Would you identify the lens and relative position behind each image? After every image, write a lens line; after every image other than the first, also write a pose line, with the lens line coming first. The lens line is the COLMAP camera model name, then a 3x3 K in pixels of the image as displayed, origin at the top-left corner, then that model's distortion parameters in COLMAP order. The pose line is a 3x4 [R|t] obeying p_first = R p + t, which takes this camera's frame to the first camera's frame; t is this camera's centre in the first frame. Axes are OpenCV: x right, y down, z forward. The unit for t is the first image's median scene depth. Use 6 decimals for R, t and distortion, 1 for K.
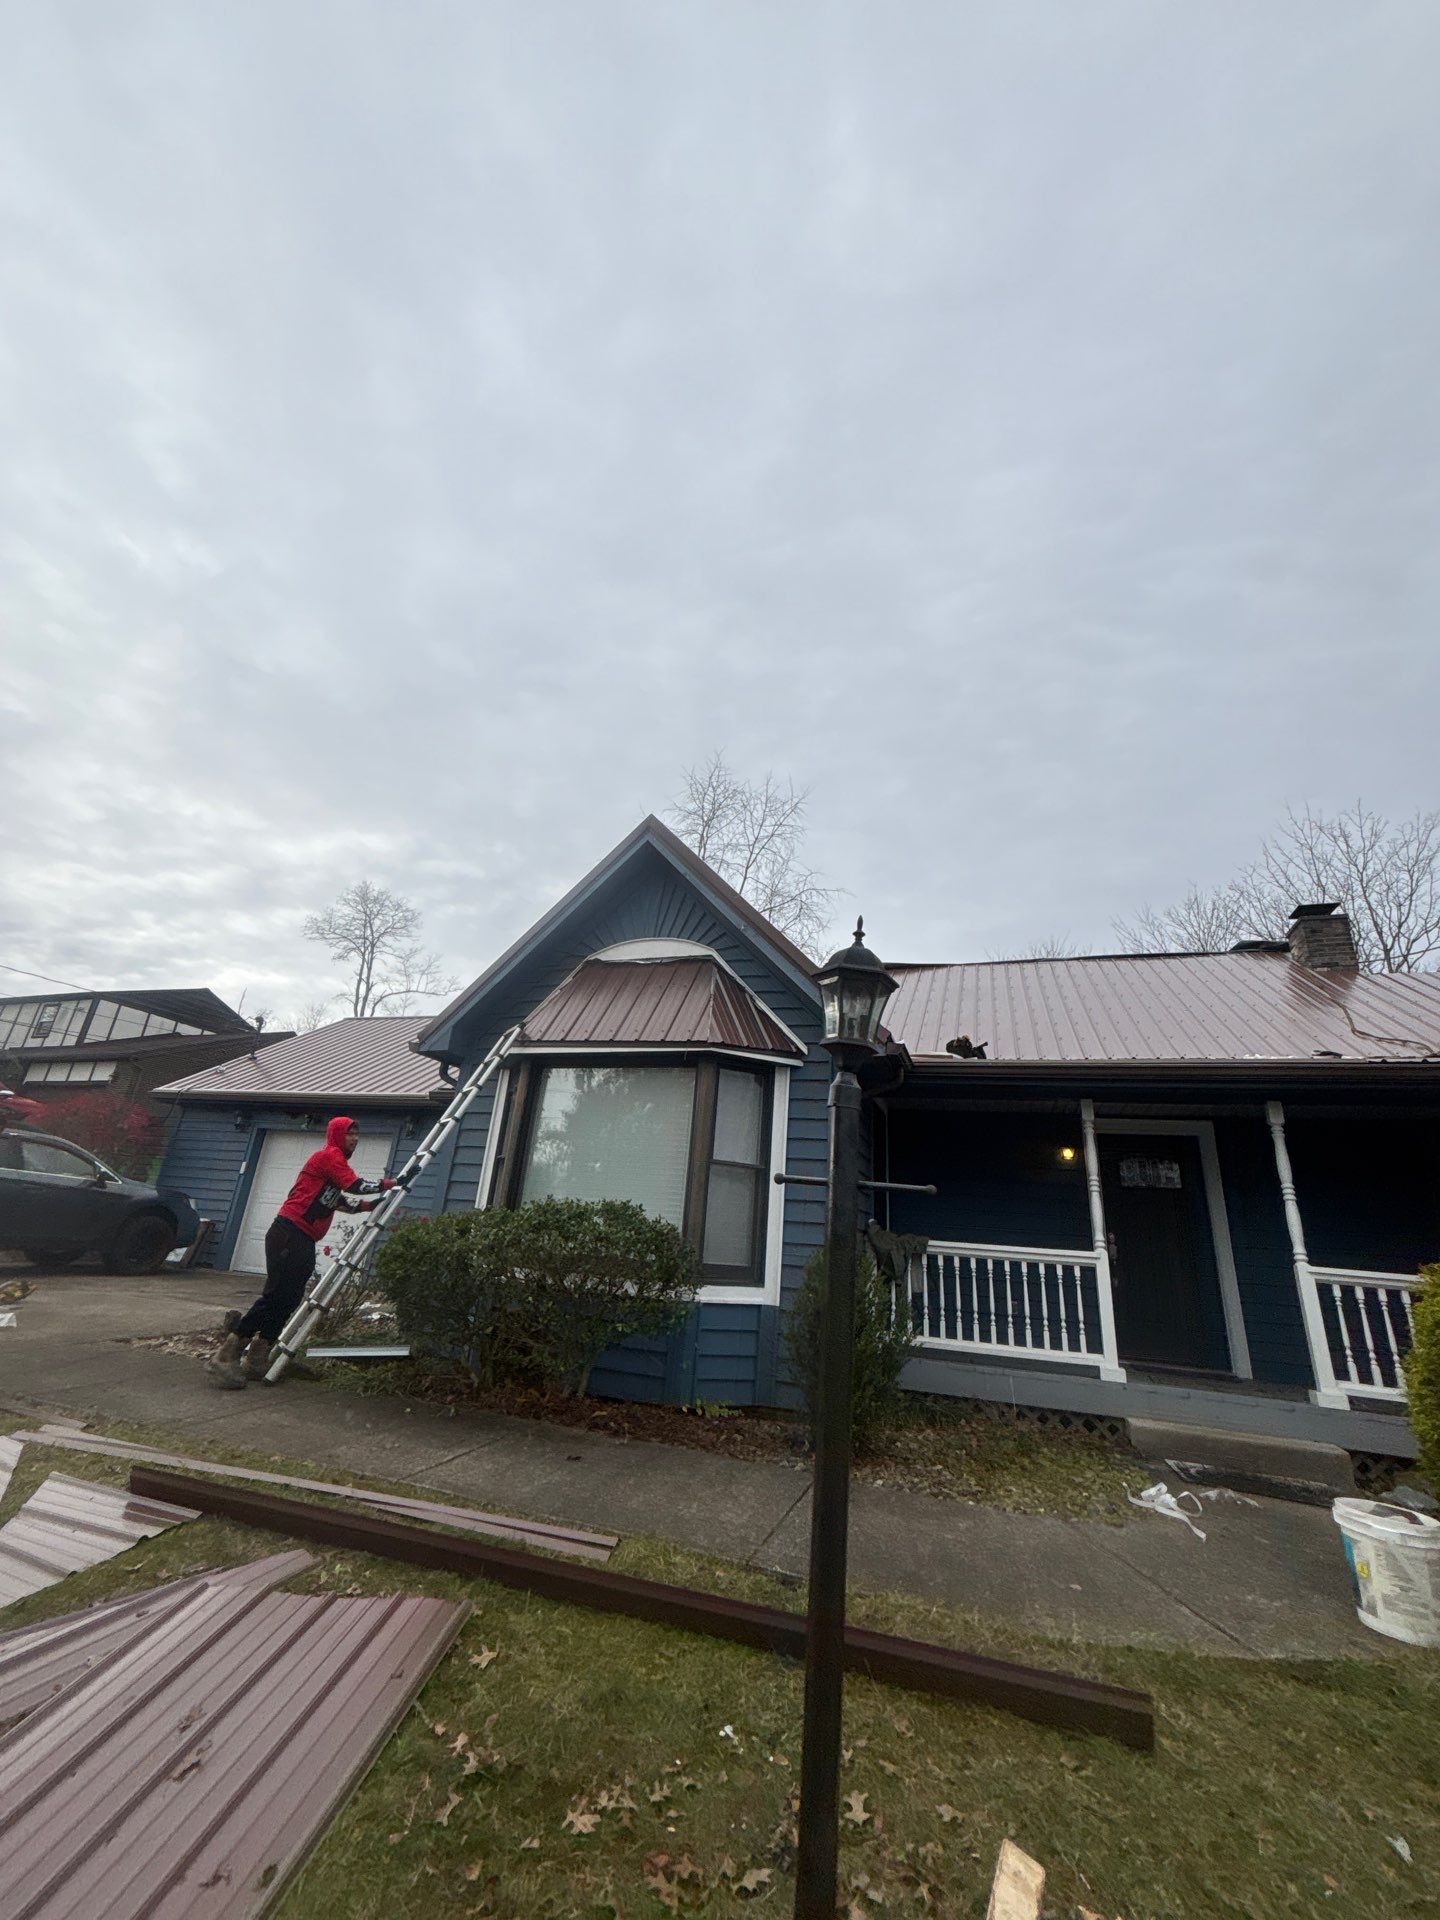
lens RADIAL K [[765.8, 0, 710.6], [0, 765.8, 953.3], [0, 0, 1]] dist [-0.000336, -0.000371]
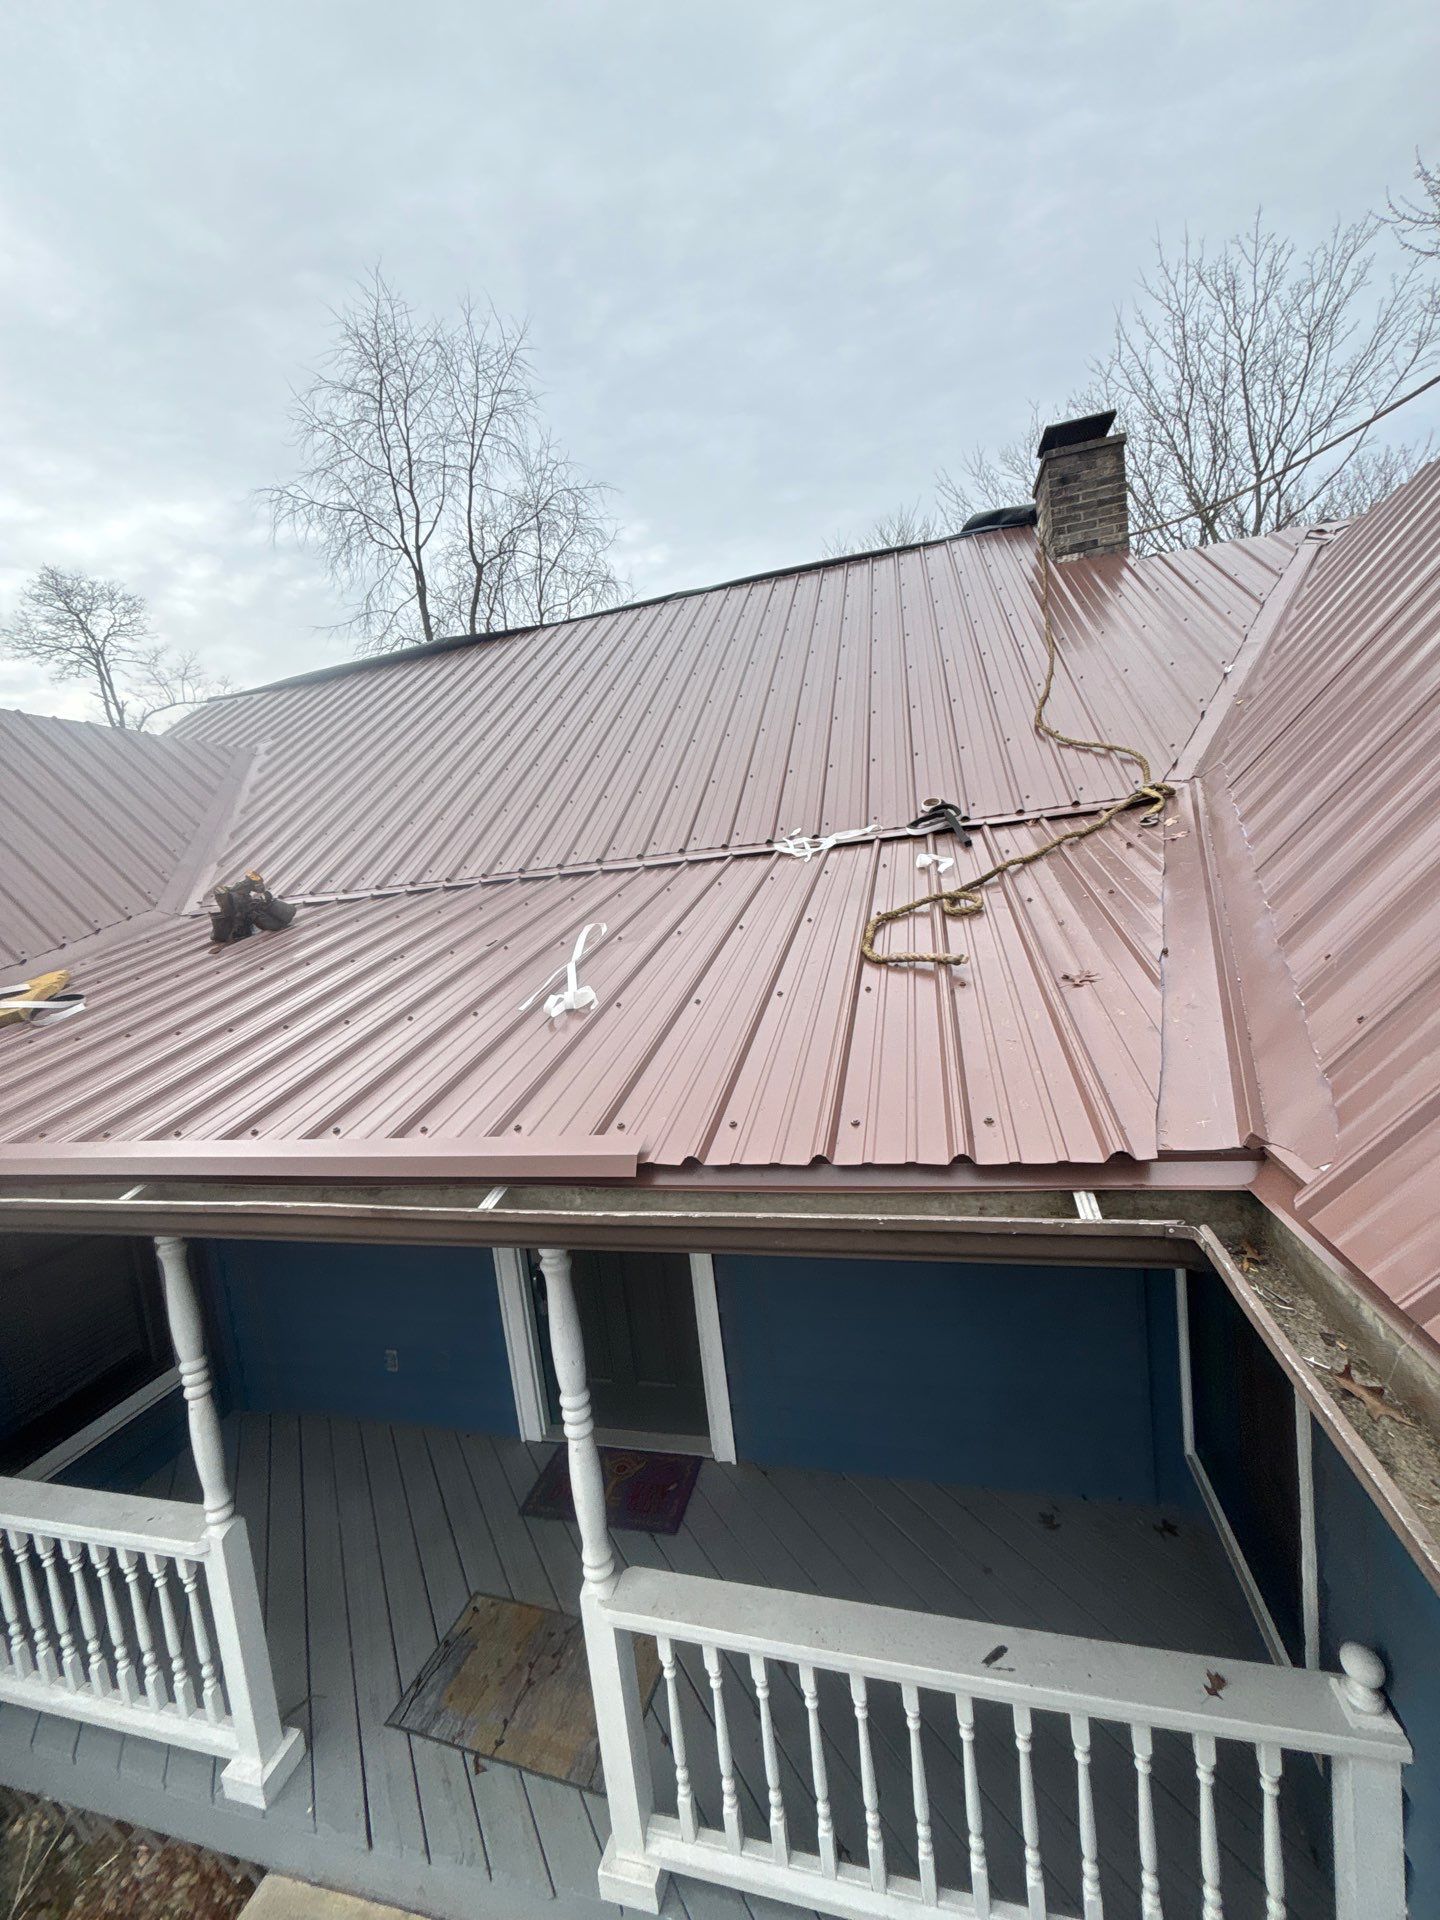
lens RADIAL K [[765.8, 0, 710.6], [0, 765.8, 953.3], [0, 0, 1]] dist [-0.000336, -0.000371]
pose [[0.979833, -0.191858, 0.055834, 0.238952], [0.146602, 0.880119, 0.451551, -0.008208], [-0.135775, -0.434260, 0.890496, 0.217026]]
